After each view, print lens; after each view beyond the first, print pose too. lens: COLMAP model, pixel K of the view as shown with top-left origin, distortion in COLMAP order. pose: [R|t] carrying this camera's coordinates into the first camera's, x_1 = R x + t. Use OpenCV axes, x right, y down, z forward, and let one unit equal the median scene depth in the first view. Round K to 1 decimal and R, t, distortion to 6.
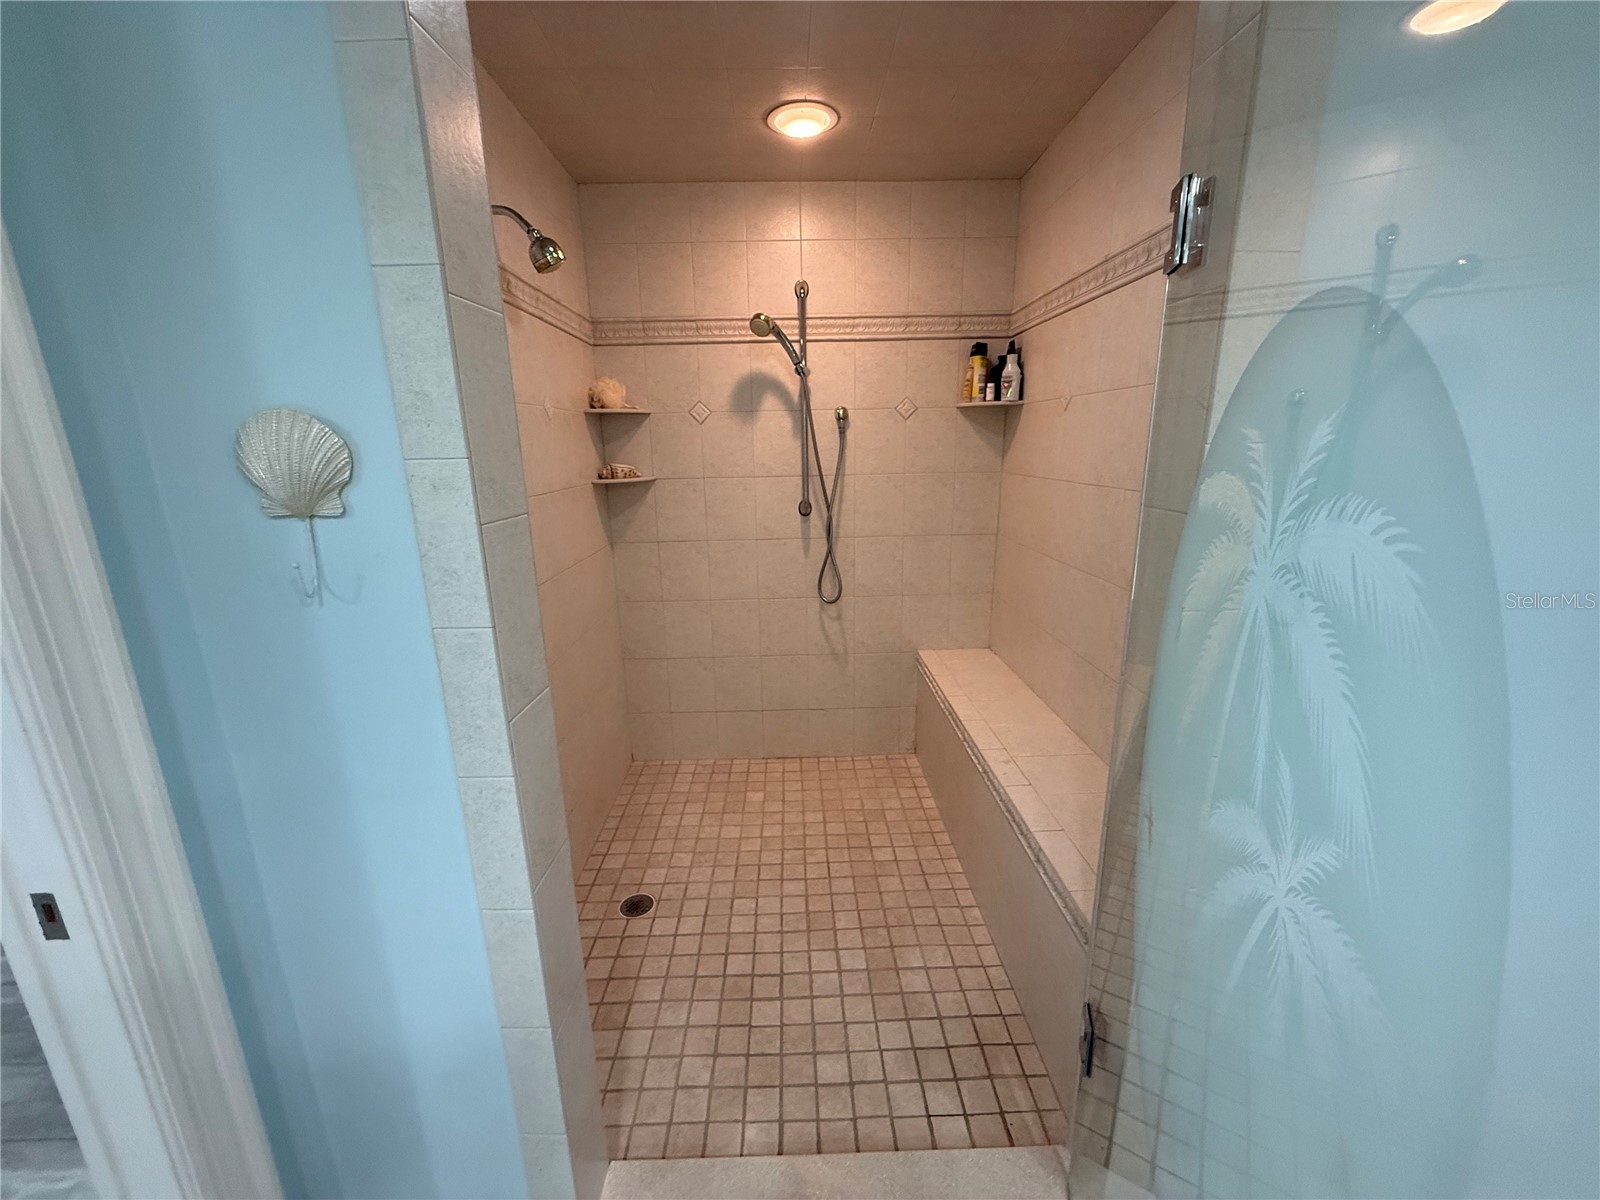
lens RADIAL K [[635.8, 0, 798.1], [0, 635.8, 602.2], [0, 0, 1]] dist [-0.001622, 0.000230]
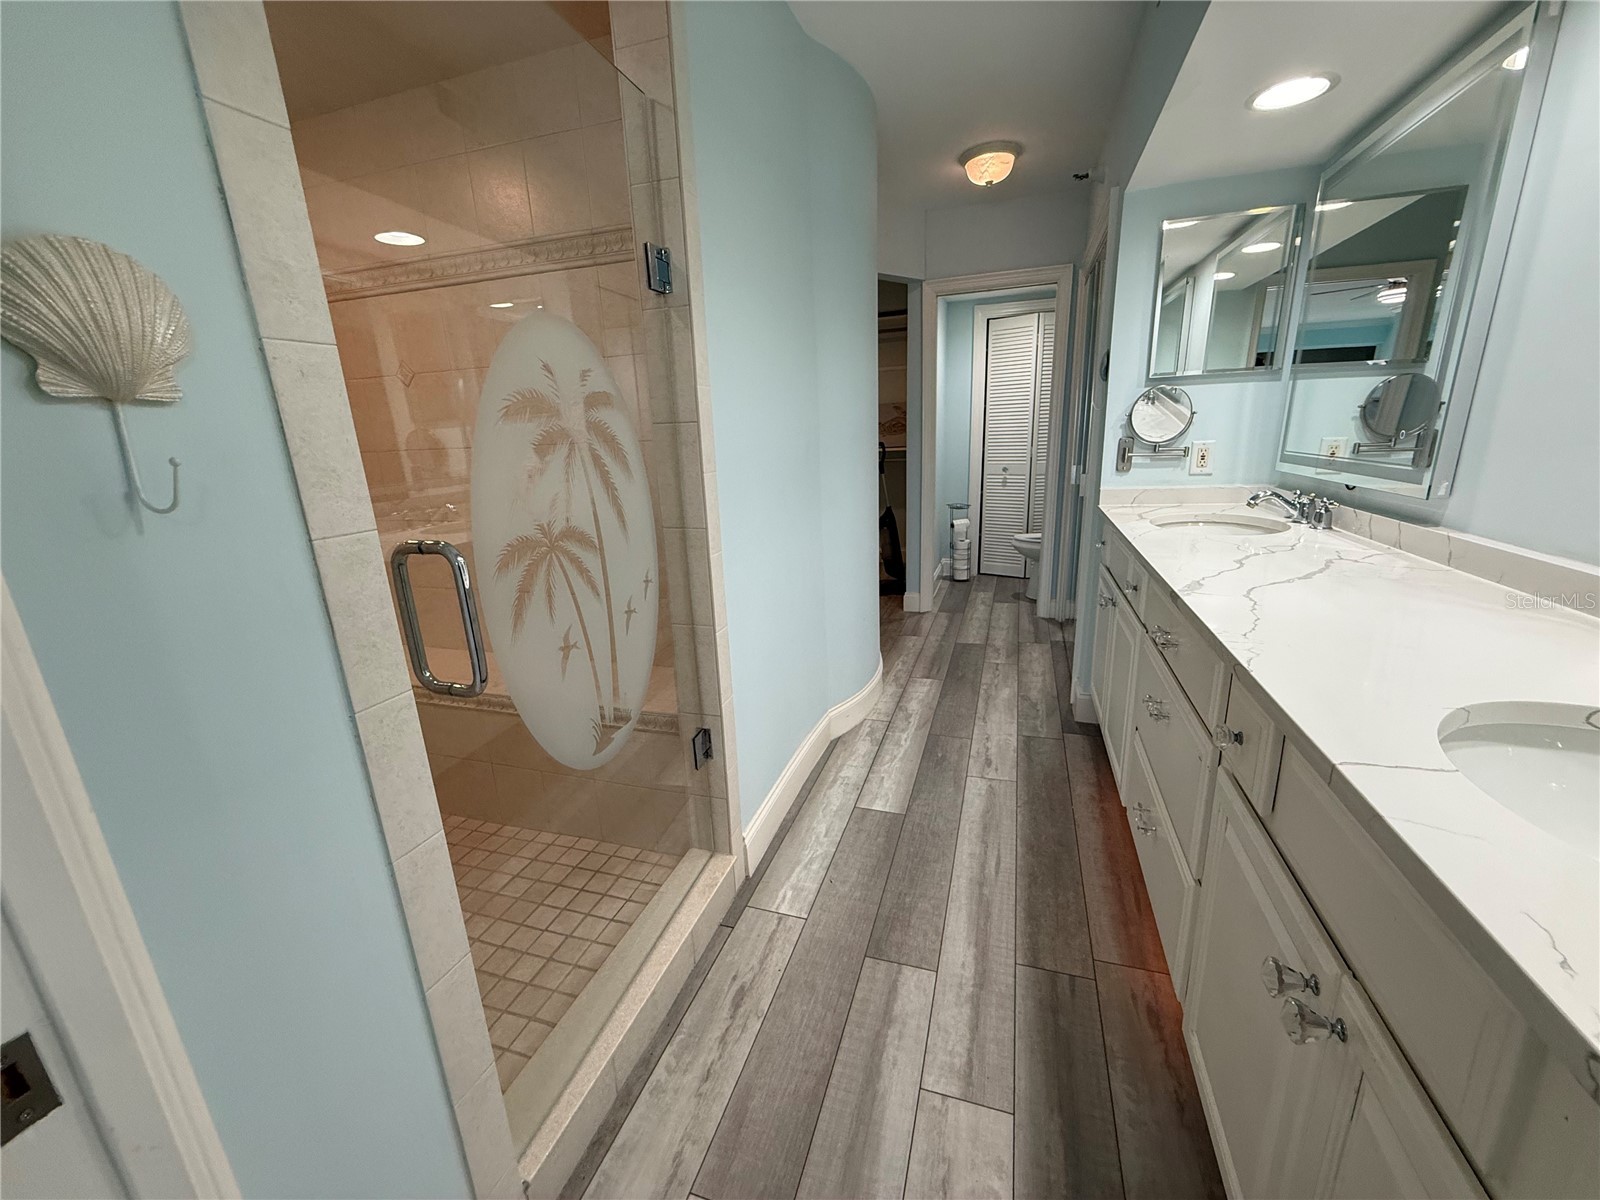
lens RADIAL K [[635.8, 0, 804.2], [0, 635.8, 601.3], [0, 0, 1]] dist [-0.001622, 0.000230]
pose [[0.325914, -0.243212, 0.913580, -1.152340], [0.263011, 0.951520, 0.159485, 0.156655], [-0.908078, 0.188303, 0.374081, 0.074100]]
